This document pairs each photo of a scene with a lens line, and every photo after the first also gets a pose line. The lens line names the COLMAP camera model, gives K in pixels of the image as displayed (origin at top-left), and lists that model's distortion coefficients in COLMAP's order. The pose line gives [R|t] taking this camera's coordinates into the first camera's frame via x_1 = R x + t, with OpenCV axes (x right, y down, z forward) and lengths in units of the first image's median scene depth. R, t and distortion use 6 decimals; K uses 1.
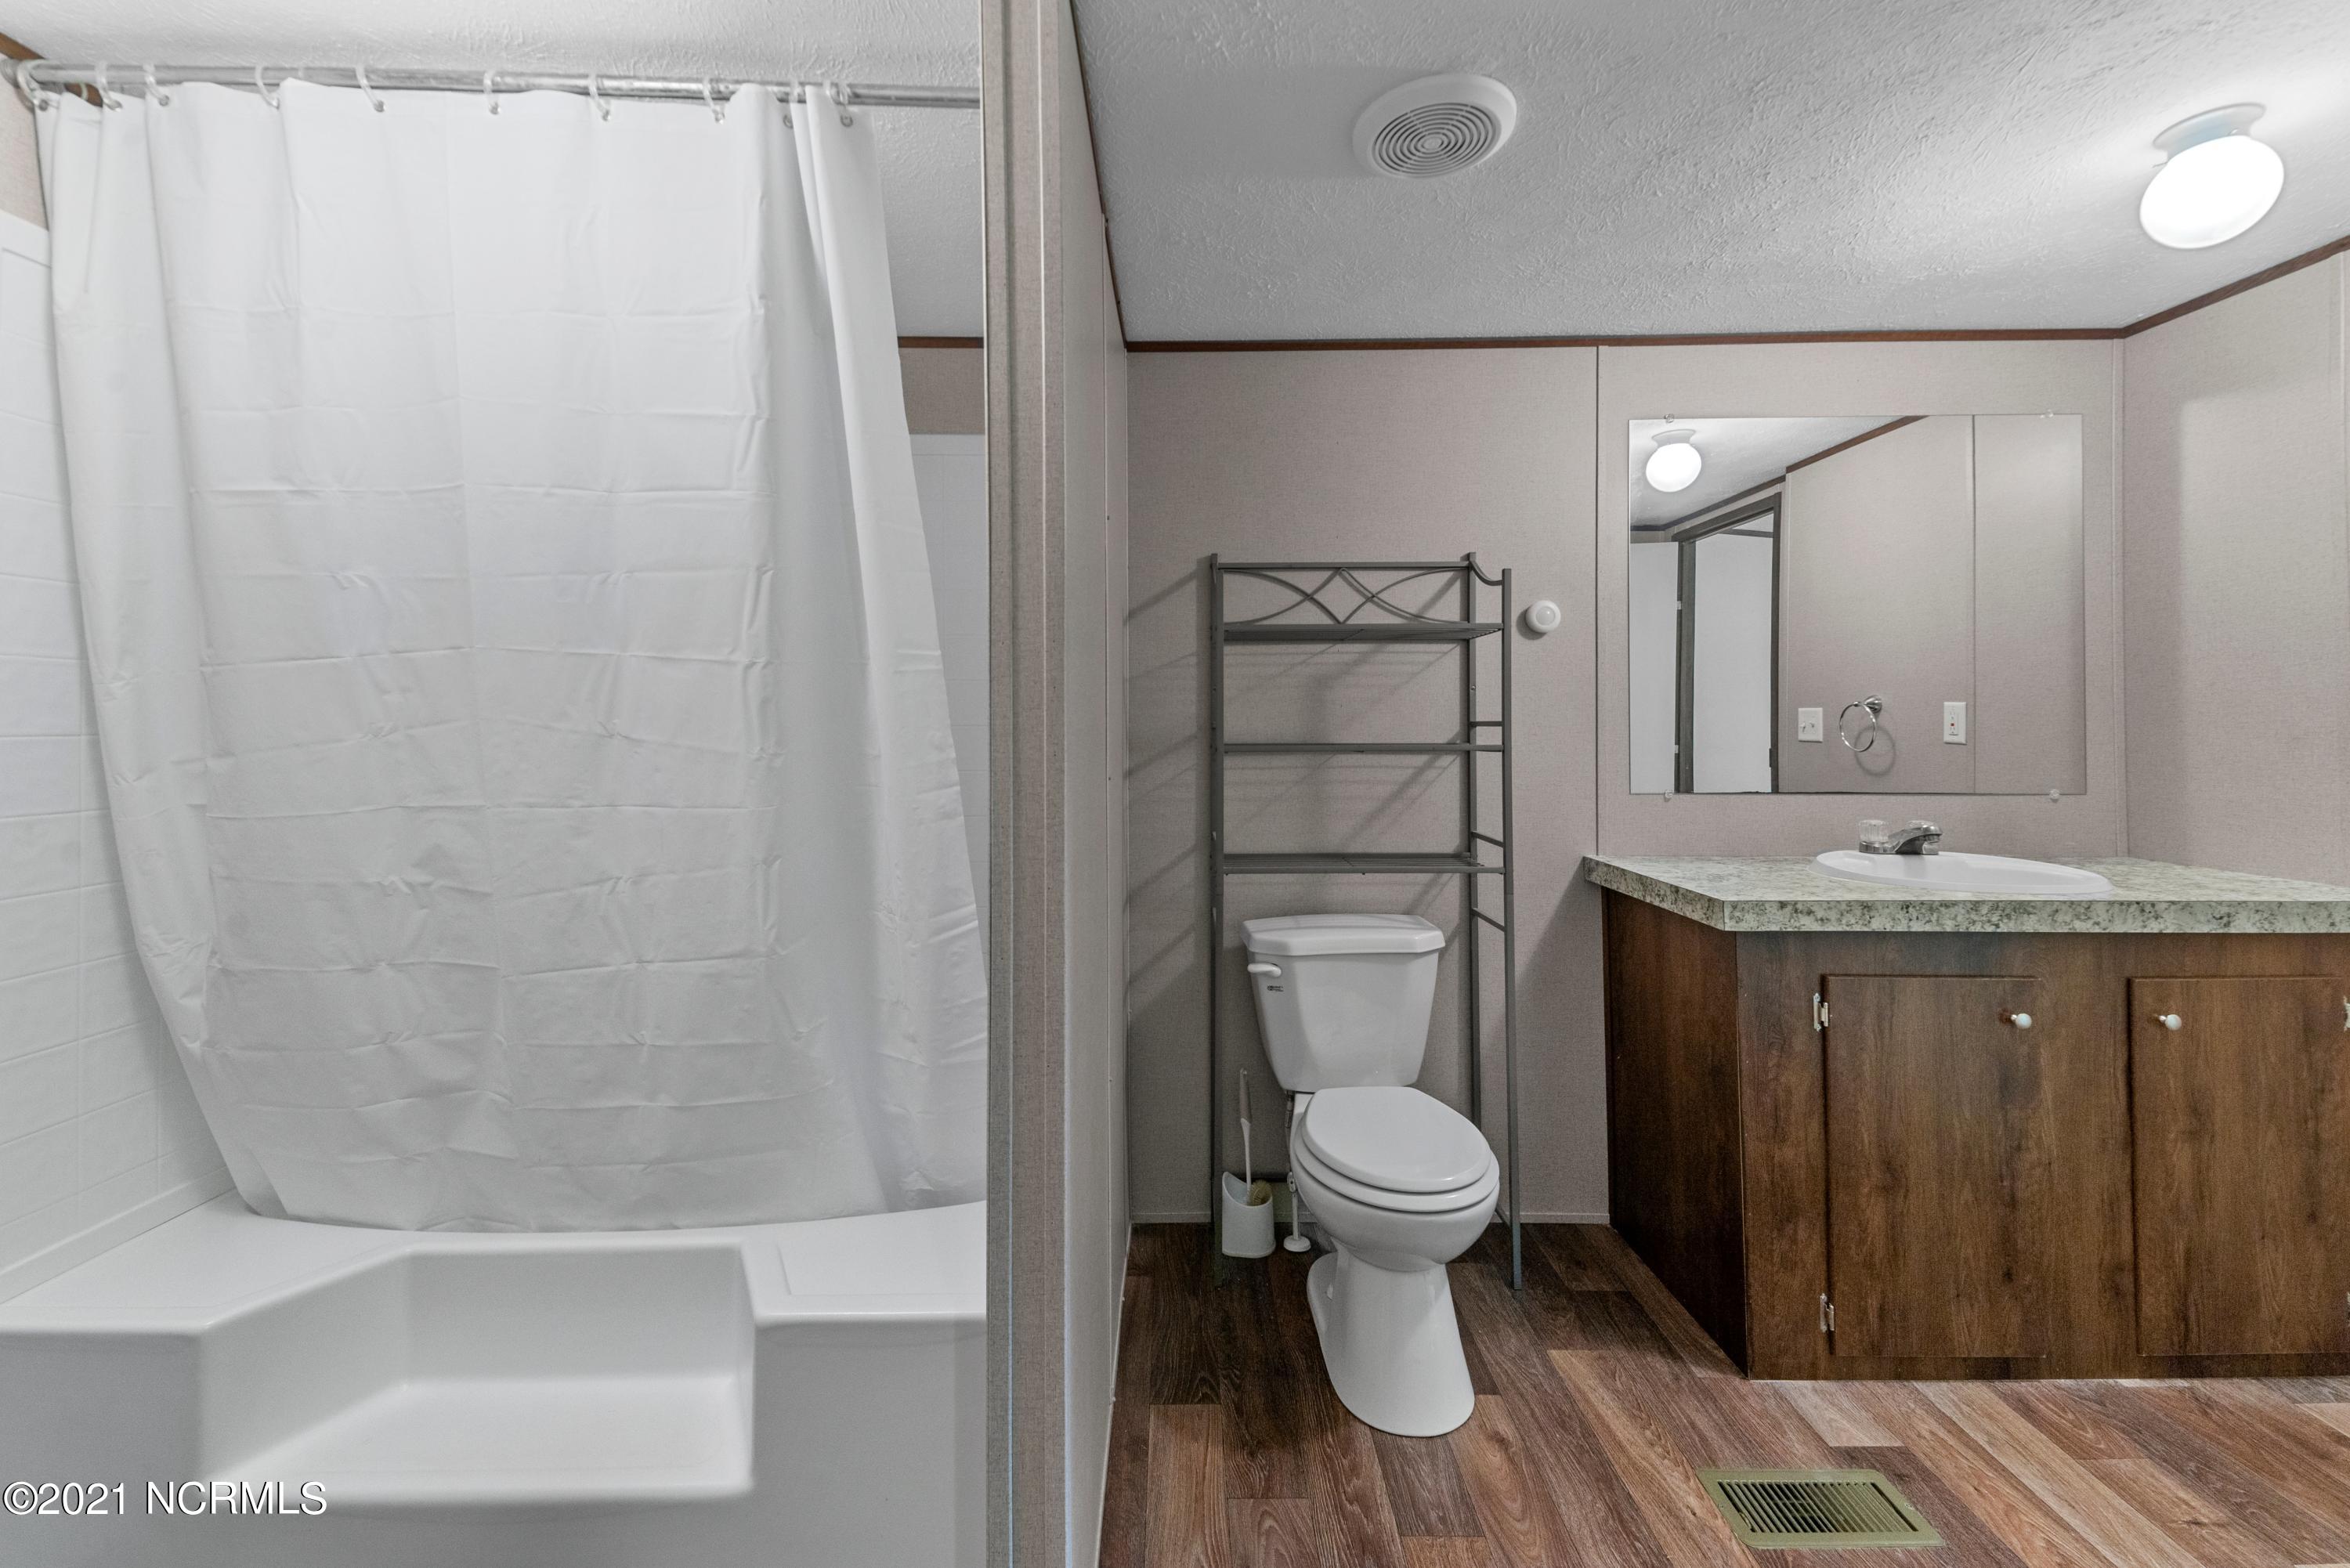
lens RADIAL K [[928.7, 0, 1186.6], [0, 928.7, 731.6], [0, 0, 1]] dist [0.076012, -0.029533]
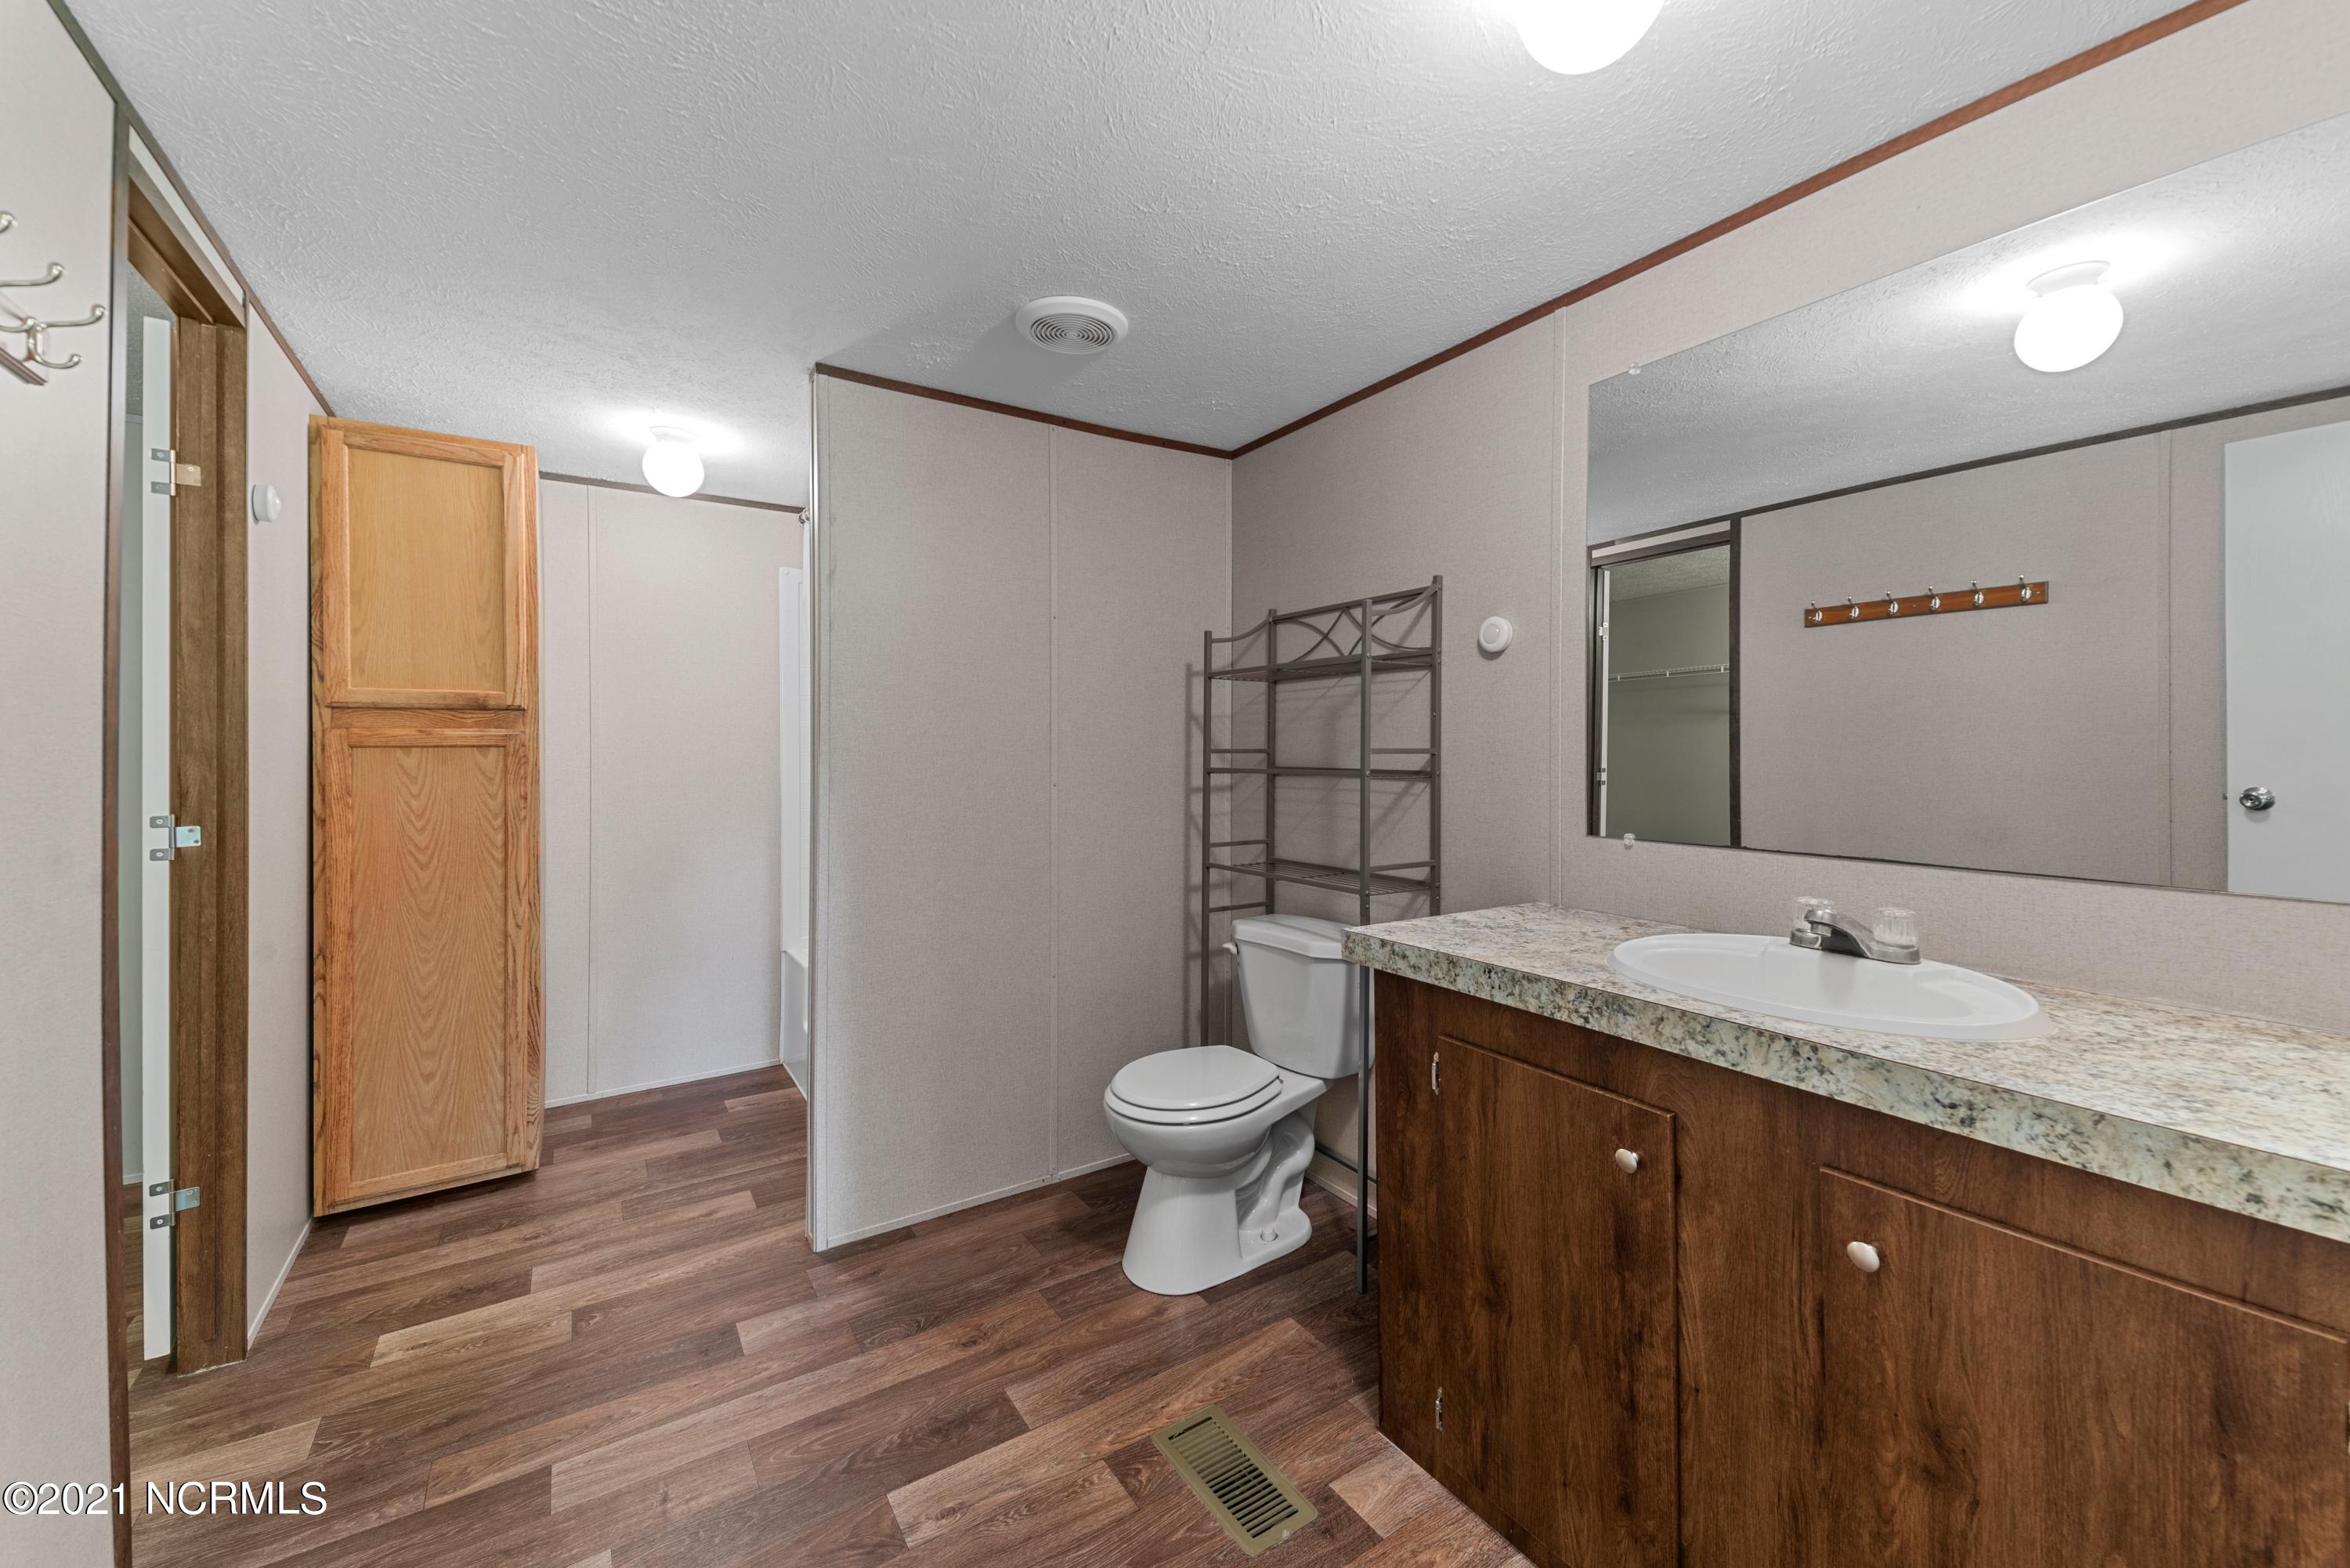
lens RADIAL K [[910.9, 0, 1173.7], [0, 910.9, 773.6], [0, 0, 1]] dist [0.070199, -0.028212]
pose [[0.540422, 0.026509, -0.840976, 1.249649], [-0.009854, 0.999634, 0.025178, -0.007977], [0.841336, -0.005320, 0.540486, 0.326785]]
